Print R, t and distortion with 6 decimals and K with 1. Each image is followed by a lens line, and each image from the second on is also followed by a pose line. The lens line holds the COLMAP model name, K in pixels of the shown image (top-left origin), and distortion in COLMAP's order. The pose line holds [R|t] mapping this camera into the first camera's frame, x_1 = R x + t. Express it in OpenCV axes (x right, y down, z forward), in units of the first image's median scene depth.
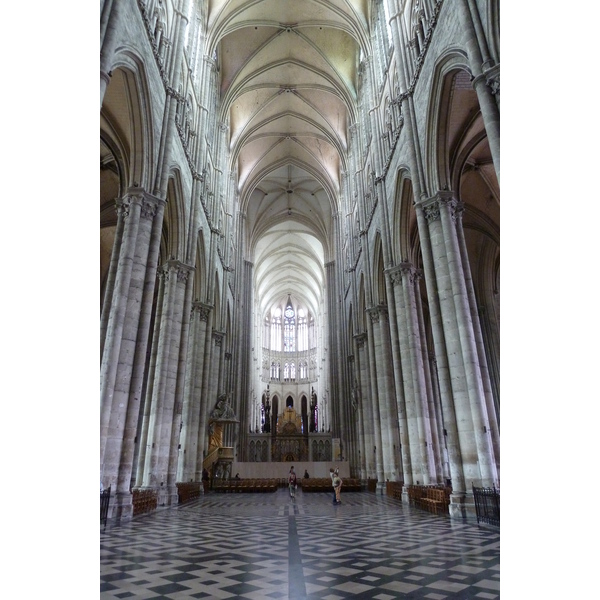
lens RADIAL K [[415.0, 0, 284.8], [0, 415.0, 322.1], [0, 0, 1]] dist [-0.031419, 0.004485]
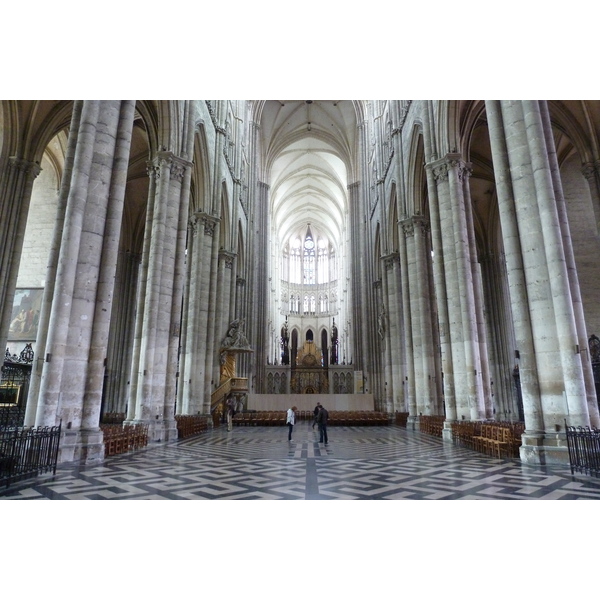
lens RADIAL K [[415.0, 0, 284.8], [0, 415.0, 322.1], [0, 0, 1]] dist [-0.031419, 0.004485]
pose [[0.998839, -0.003438, -0.048057, 0.003094], [0.010659, 0.988503, 0.150828, 0.055773], [0.046986, -0.151165, 0.987391, 0.151737]]
